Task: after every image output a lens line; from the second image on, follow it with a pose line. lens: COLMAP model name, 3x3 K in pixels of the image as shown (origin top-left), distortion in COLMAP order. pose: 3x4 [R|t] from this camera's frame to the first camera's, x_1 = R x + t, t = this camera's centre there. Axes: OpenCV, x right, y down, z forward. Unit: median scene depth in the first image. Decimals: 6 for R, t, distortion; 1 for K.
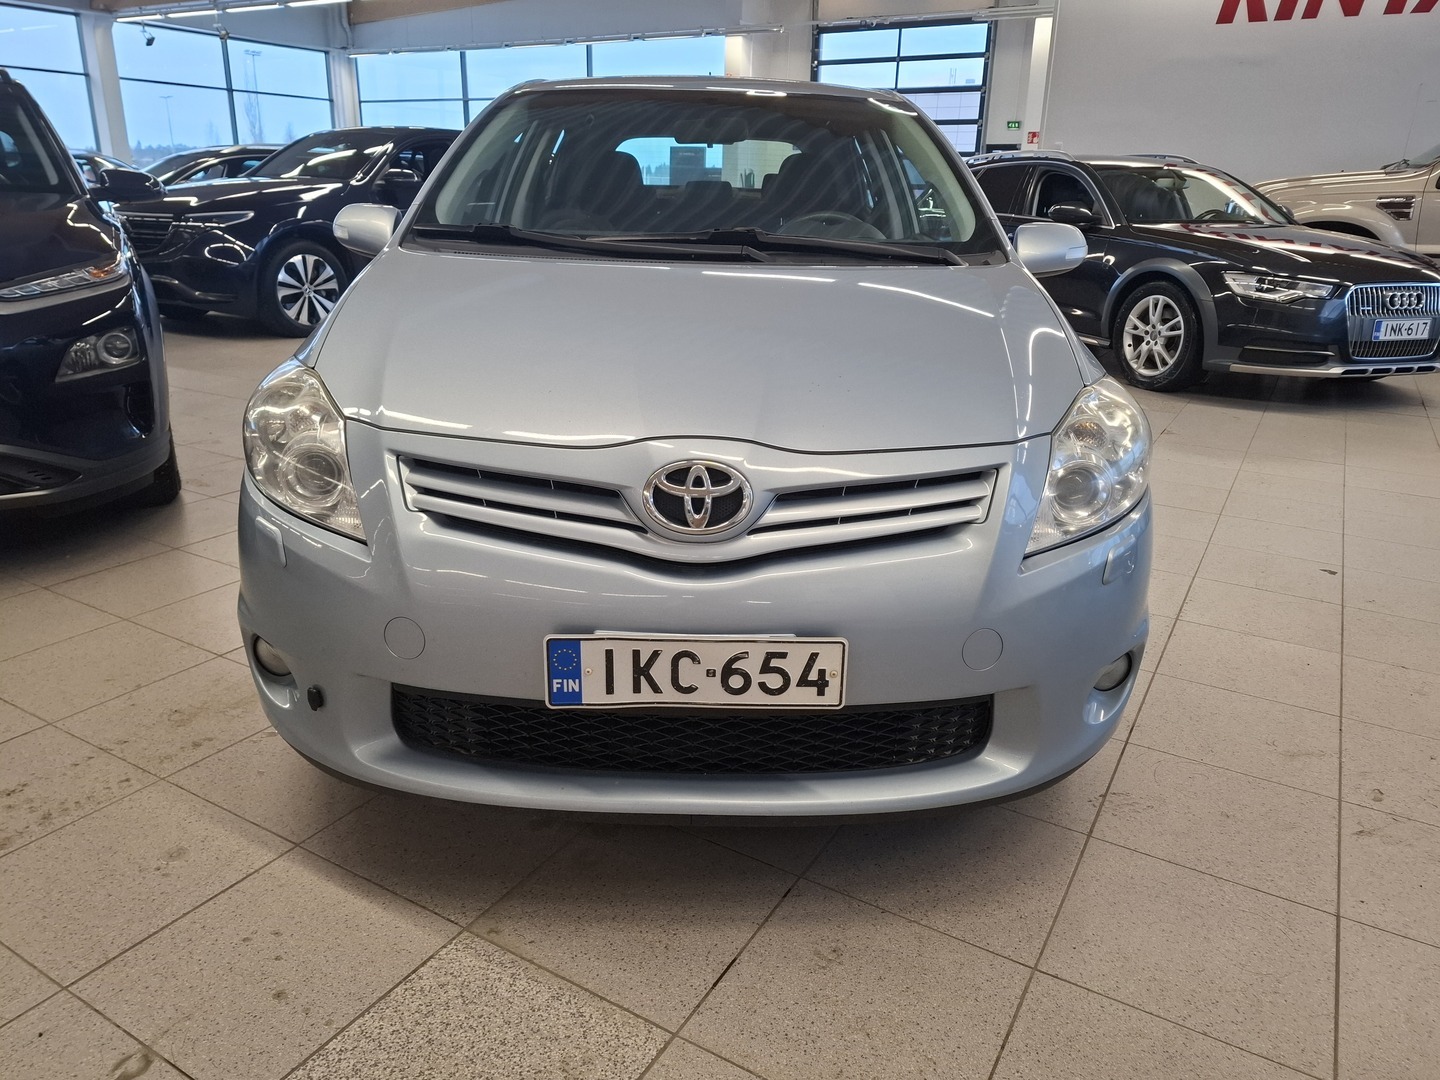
lens RADIAL K [[1010.1, 0, 720.0], [0, 1010.1, 540.0], [0, 0, 1]] dist [0.004461, 0.004129]
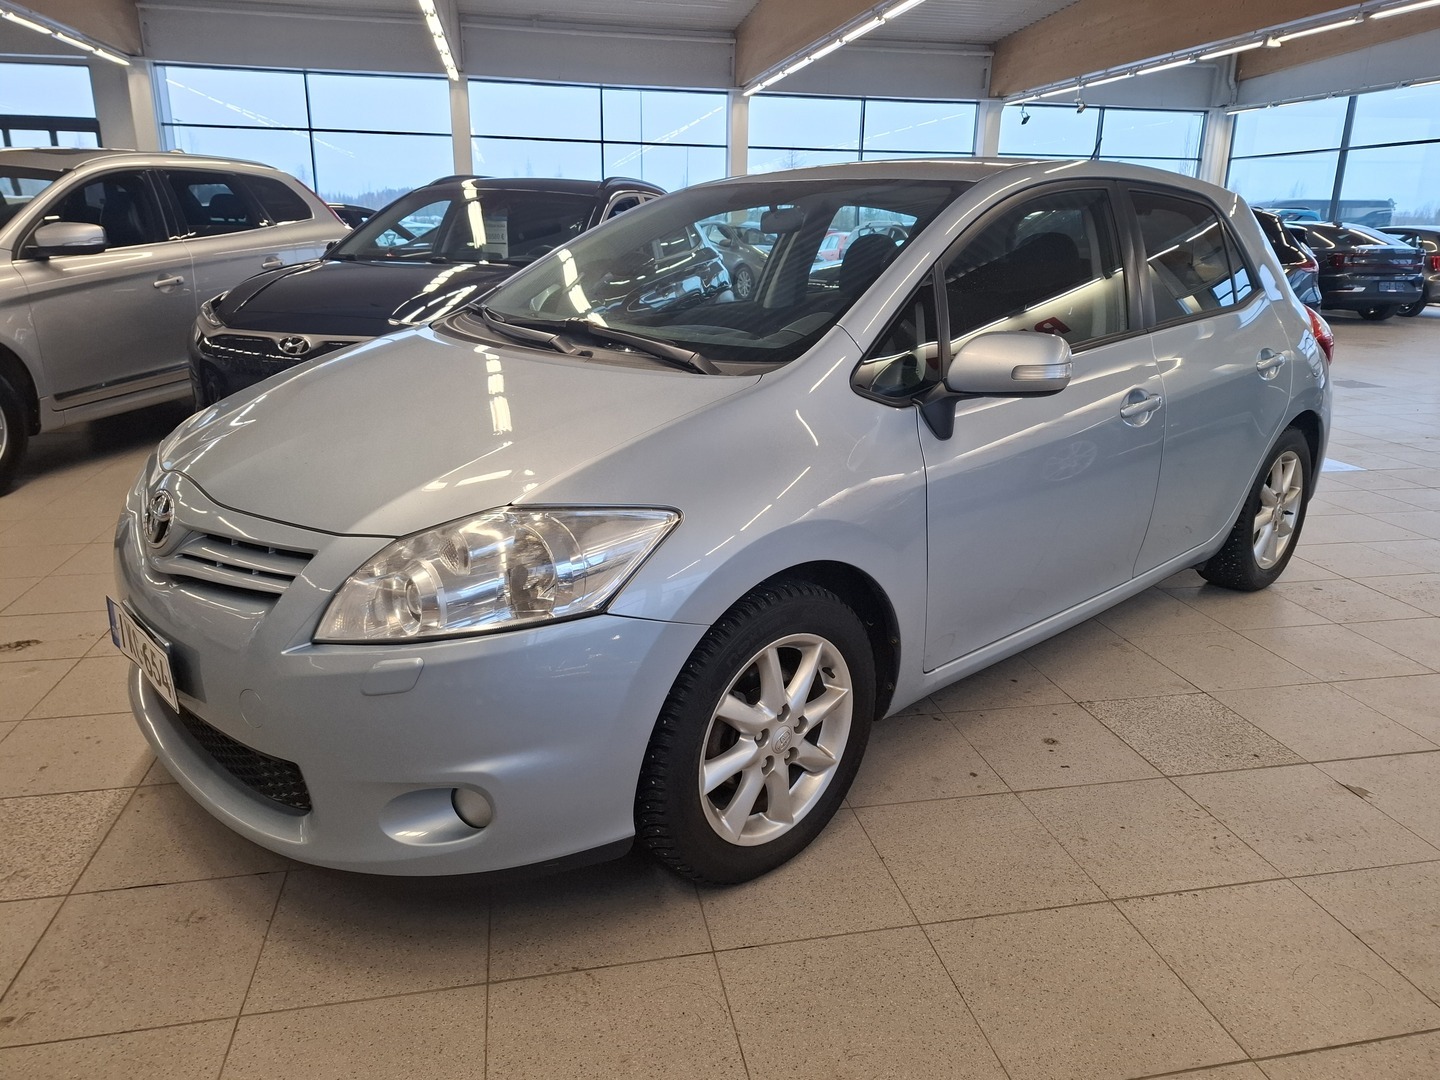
lens RADIAL K [[1010.1, 0, 720.0], [0, 1010.1, 540.0], [0, 0, 1]] dist [0.004461, 0.004129]
pose [[0.672561, 0.206640, -0.710607, 0.117462], [-0.241652, 0.968912, 0.053039, -0.021915], [0.699476, 0.136048, 0.701587, 0.048014]]
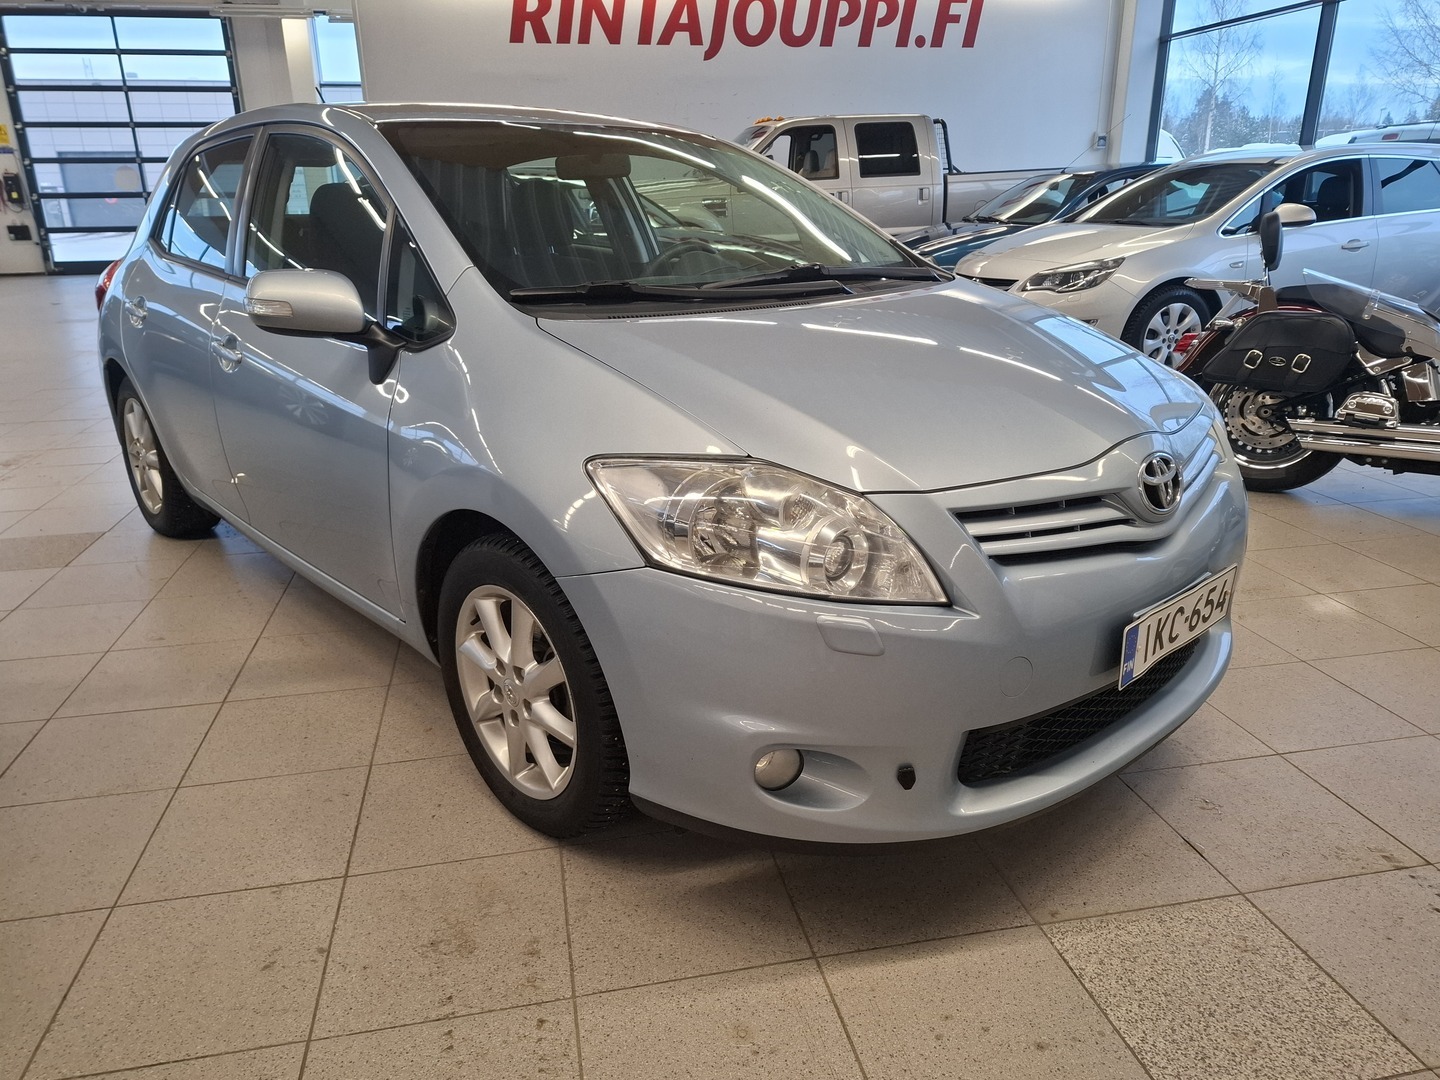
lens RADIAL K [[1010.1, 0, 720.0], [0, 1010.1, 540.0], [0, 0, 1]] dist [0.004461, 0.004129]
pose [[0.741243, -0.248165, 0.623677, -0.100132], [0.247386, 0.964741, 0.089857, -0.018197], [-0.623986, 0.087683, 0.776500, 0.030872]]
